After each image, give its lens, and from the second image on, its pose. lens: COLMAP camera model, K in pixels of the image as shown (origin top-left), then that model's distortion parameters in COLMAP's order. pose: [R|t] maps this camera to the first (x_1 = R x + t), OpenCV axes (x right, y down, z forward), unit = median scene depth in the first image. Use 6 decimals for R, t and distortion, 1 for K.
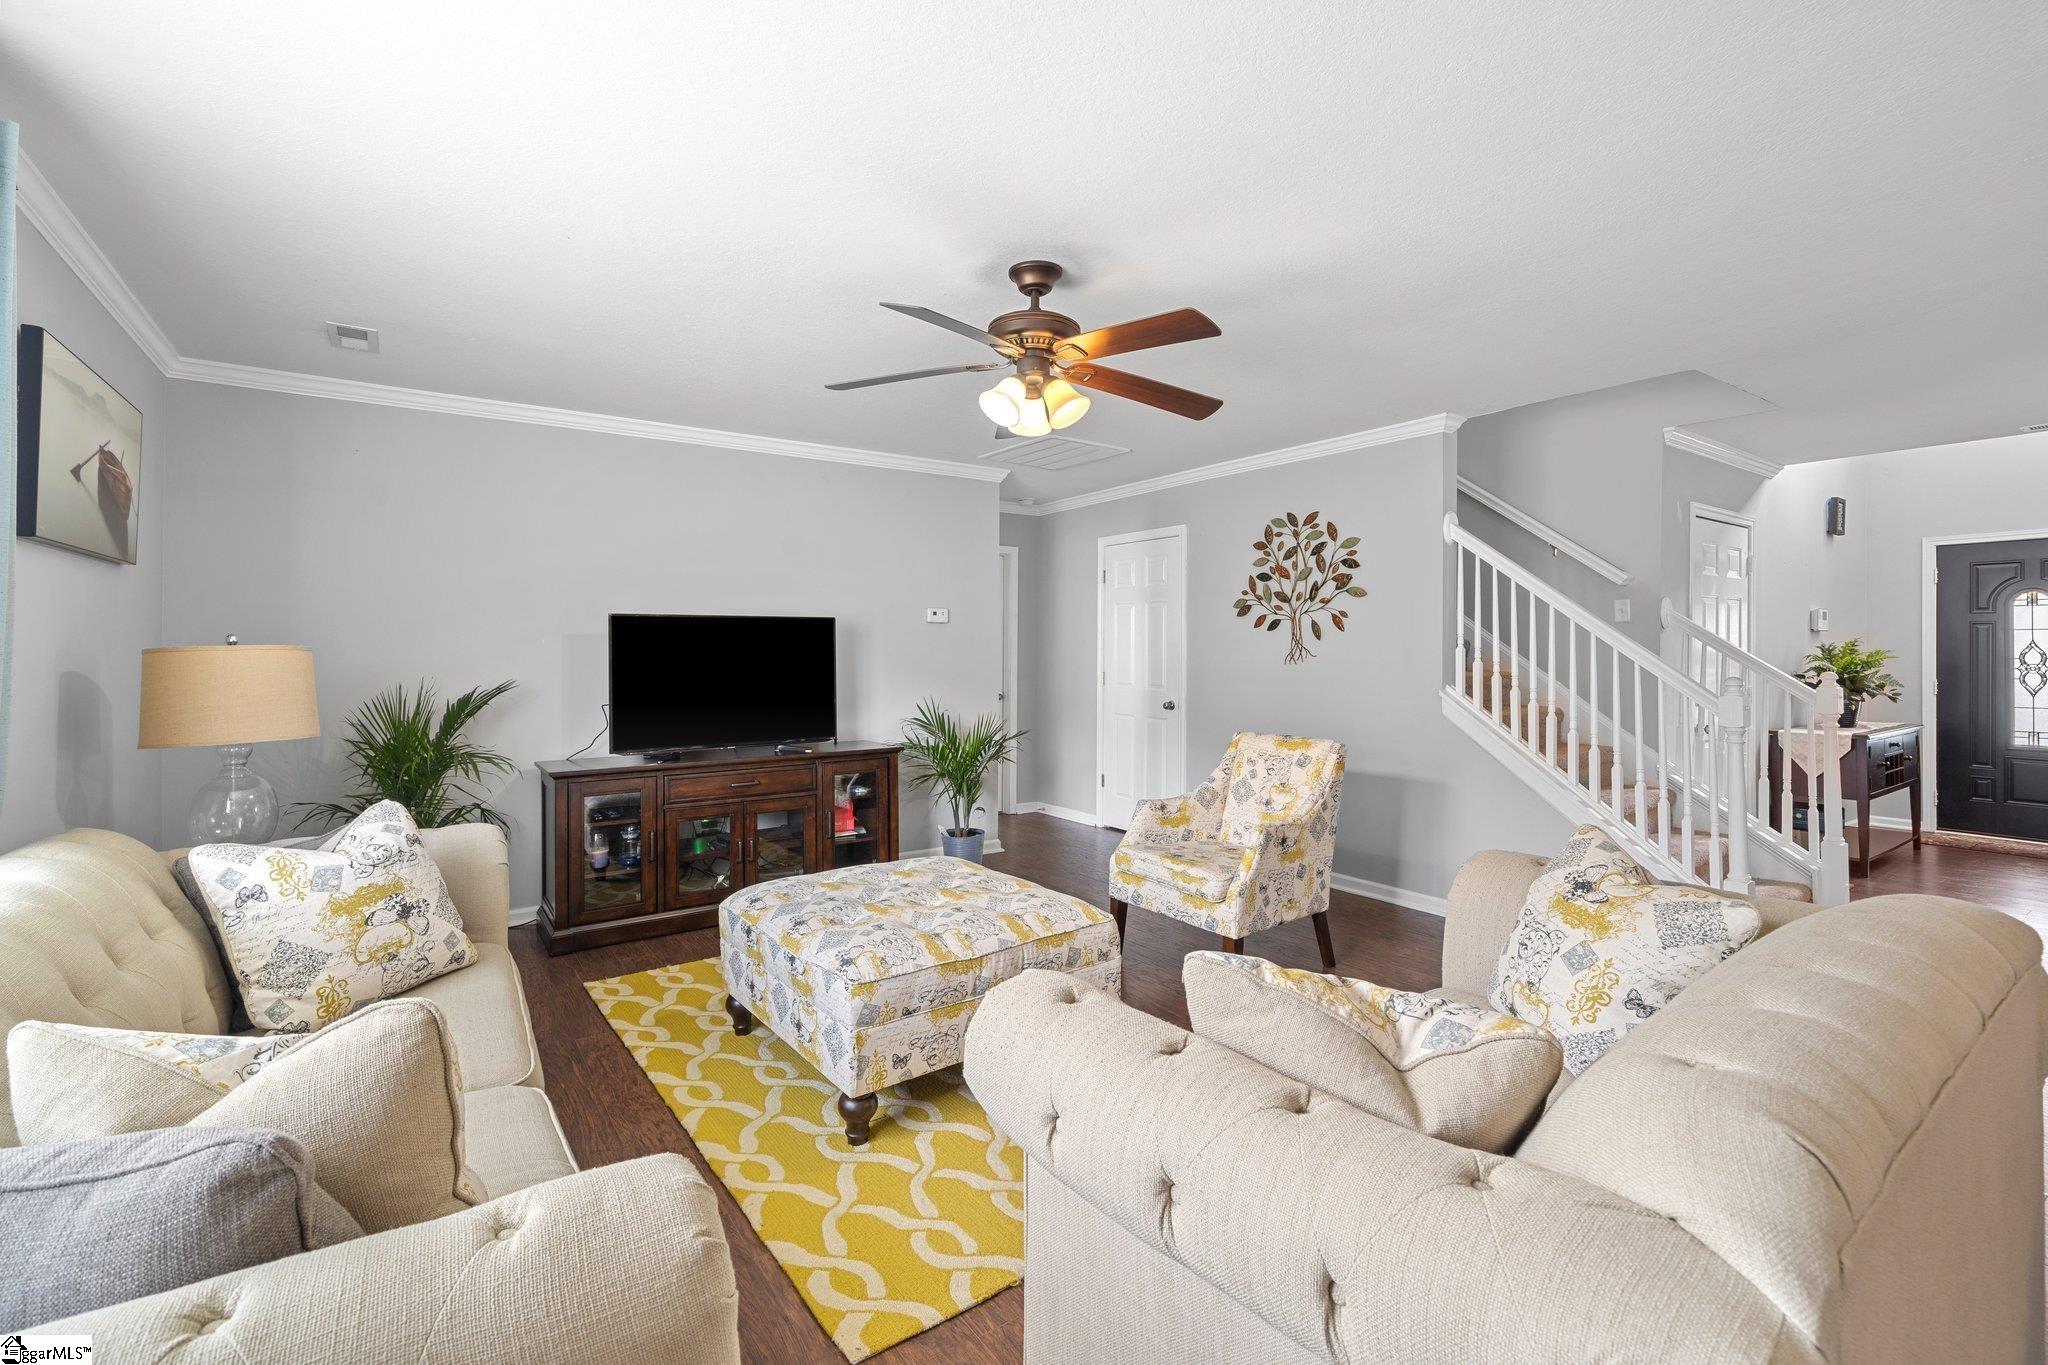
lens RADIAL K [[885.6, 0, 1001.9], [0, 885.6, 657.6], [0, 0, 1]] dist [0.004150, 0.000775]
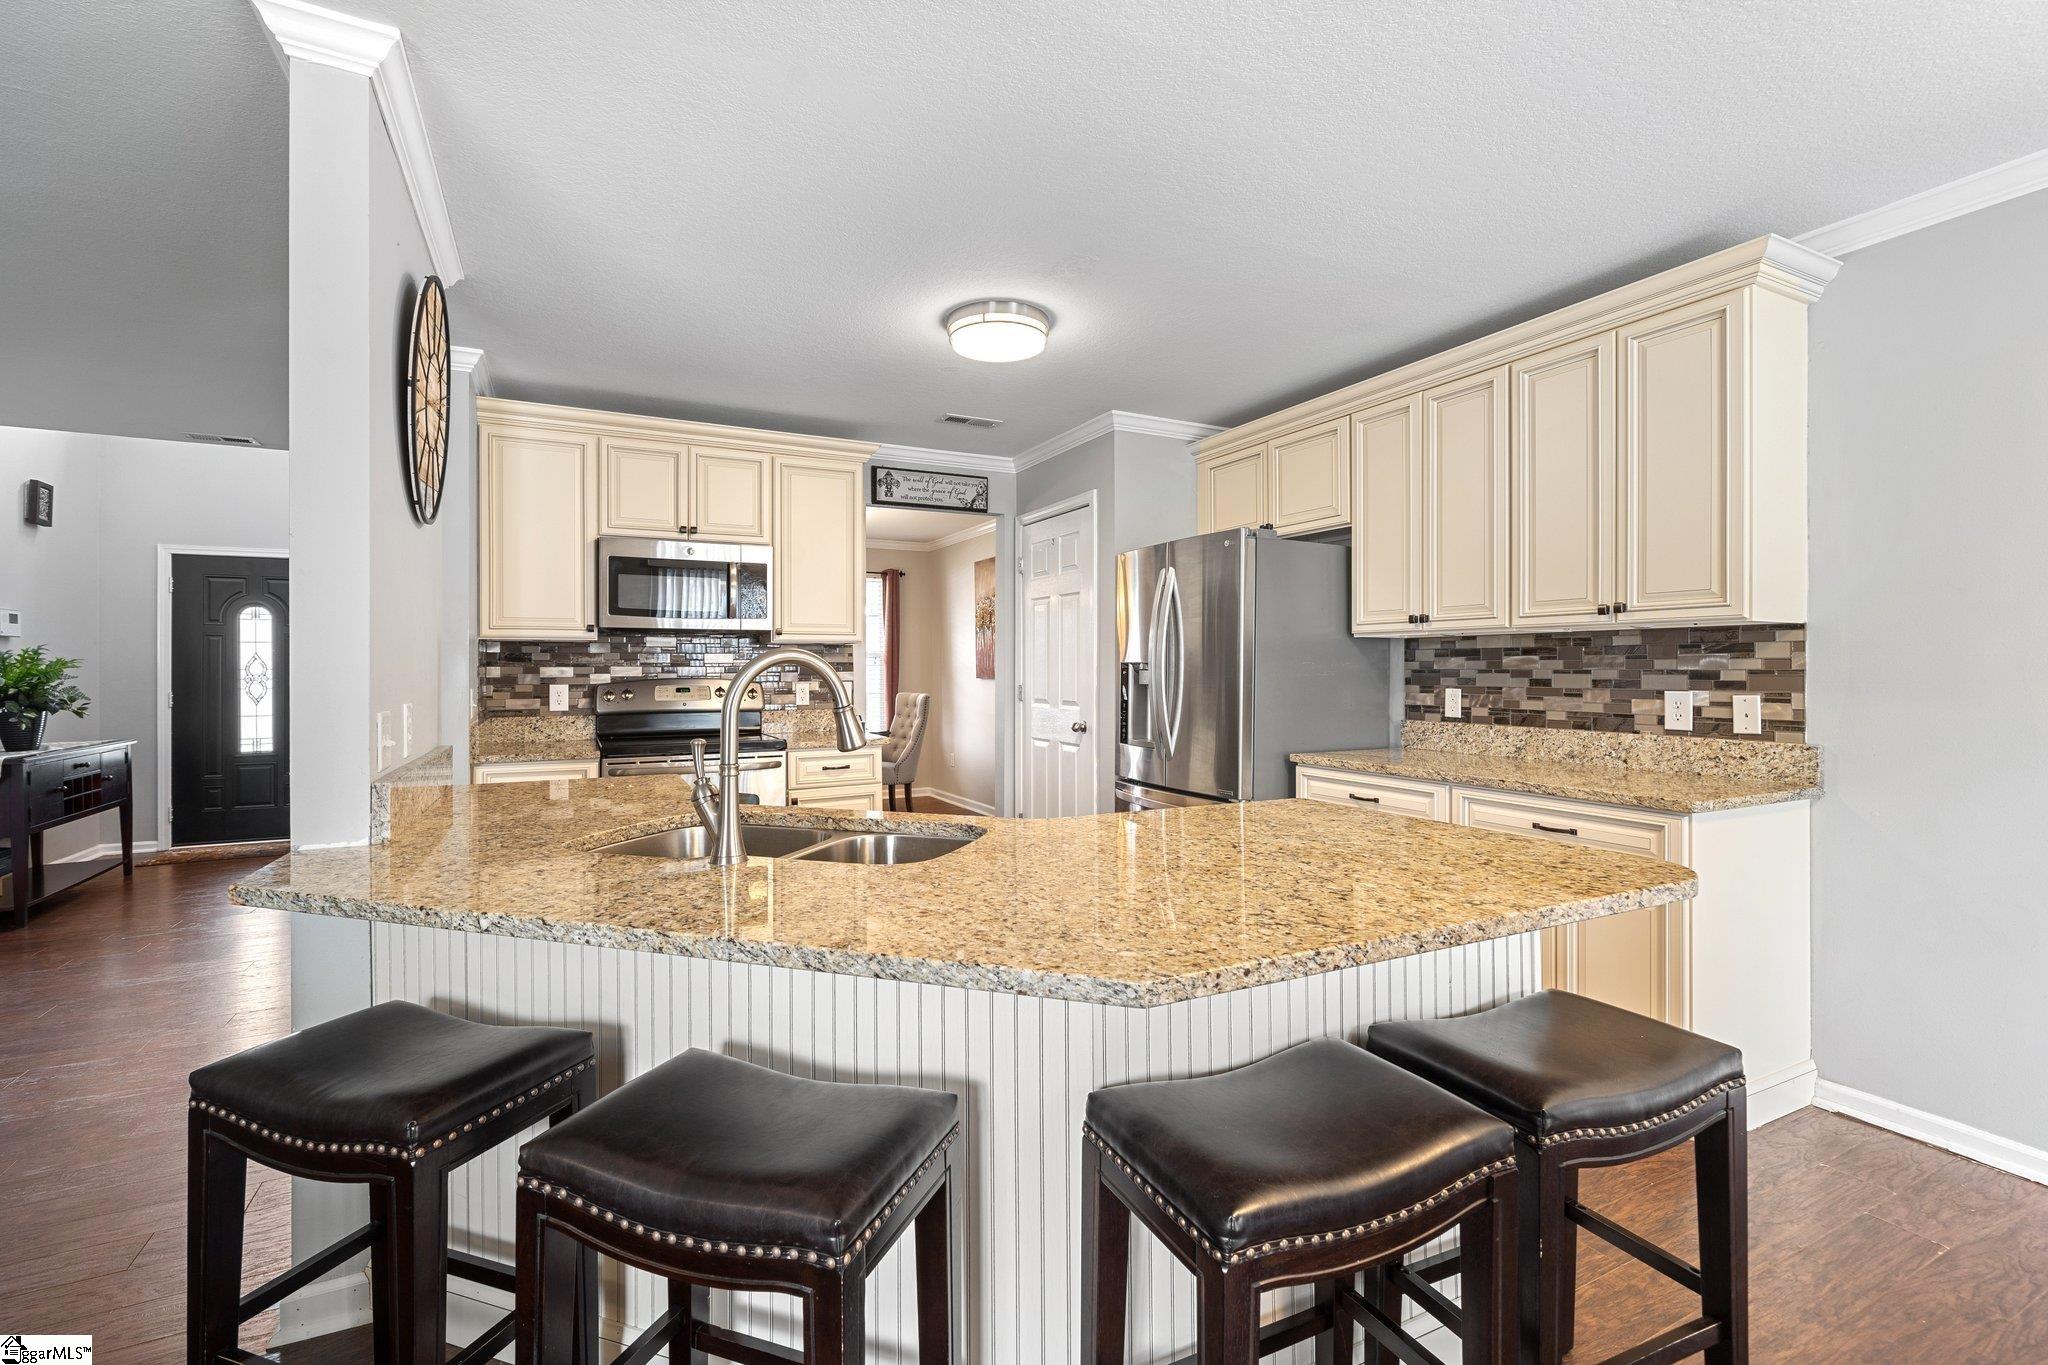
lens RADIAL K [[887.1, 0, 1016.4], [0, 887.1, 672.7], [0, 0, 1]] dist [0.001593, 0.000180]
pose [[0.130562, -0.004111, 0.991432, 0.264310], [0.012900, 0.999914, 0.002447, 0.016433], [-0.991356, 0.012470, 0.130604, -0.045801]]
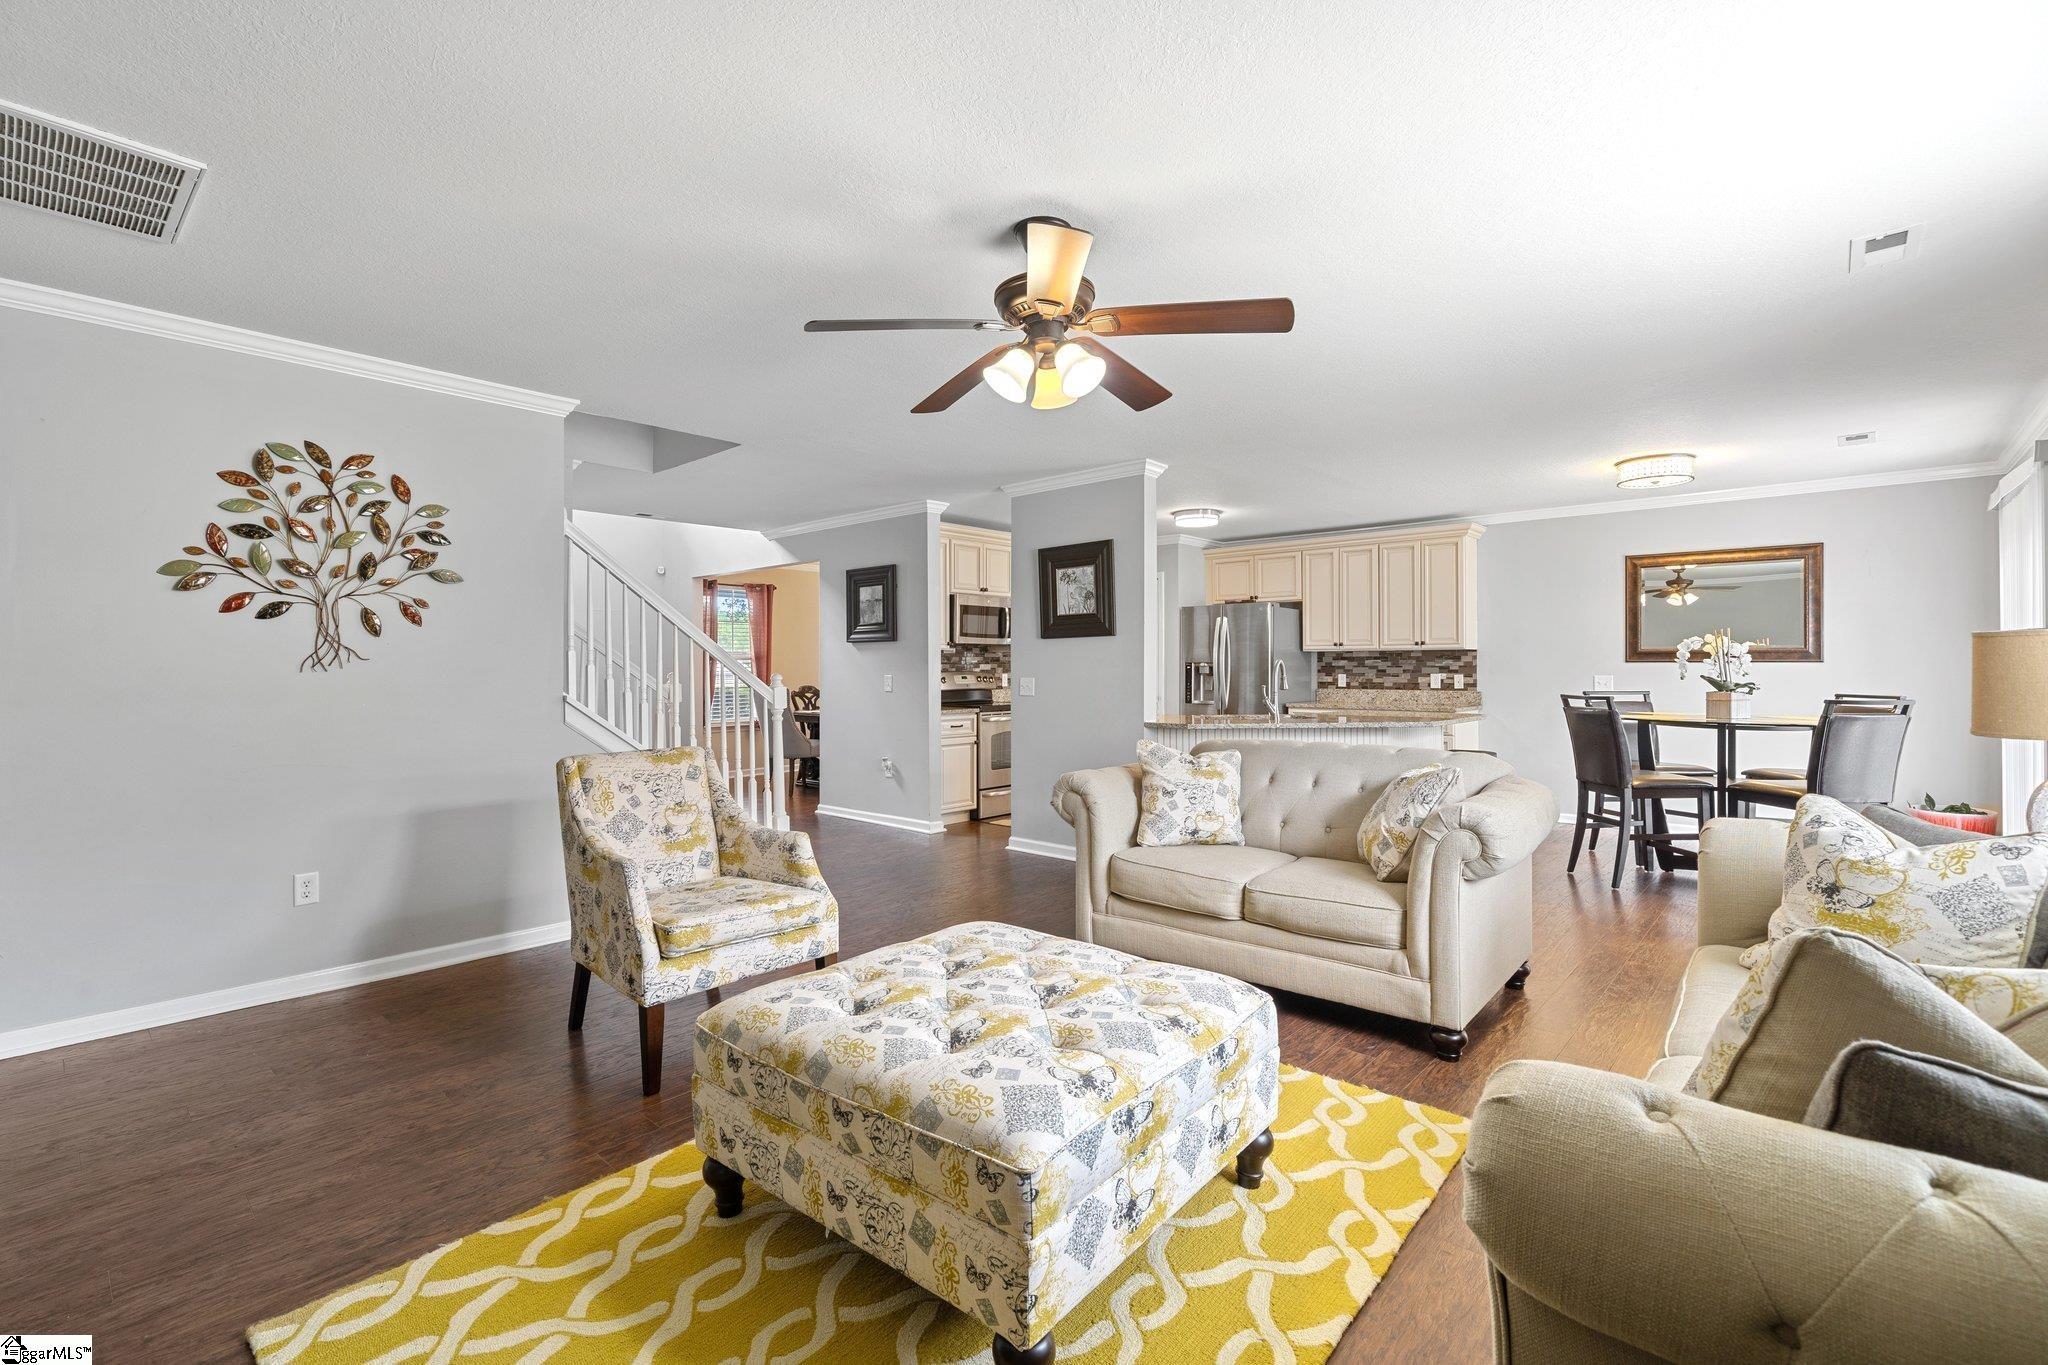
lens RADIAL K [[924.1, 0, 1025.3], [0, 924.1, 621.6], [0, 0, 1]] dist [0.036620, 0.000039]
pose [[-0.243618, 0.047938, 0.968686, -0.486949], [0.014057, 0.998847, -0.045895, 0.009445], [-0.969769, 0.002436, -0.244011, 0.671028]]
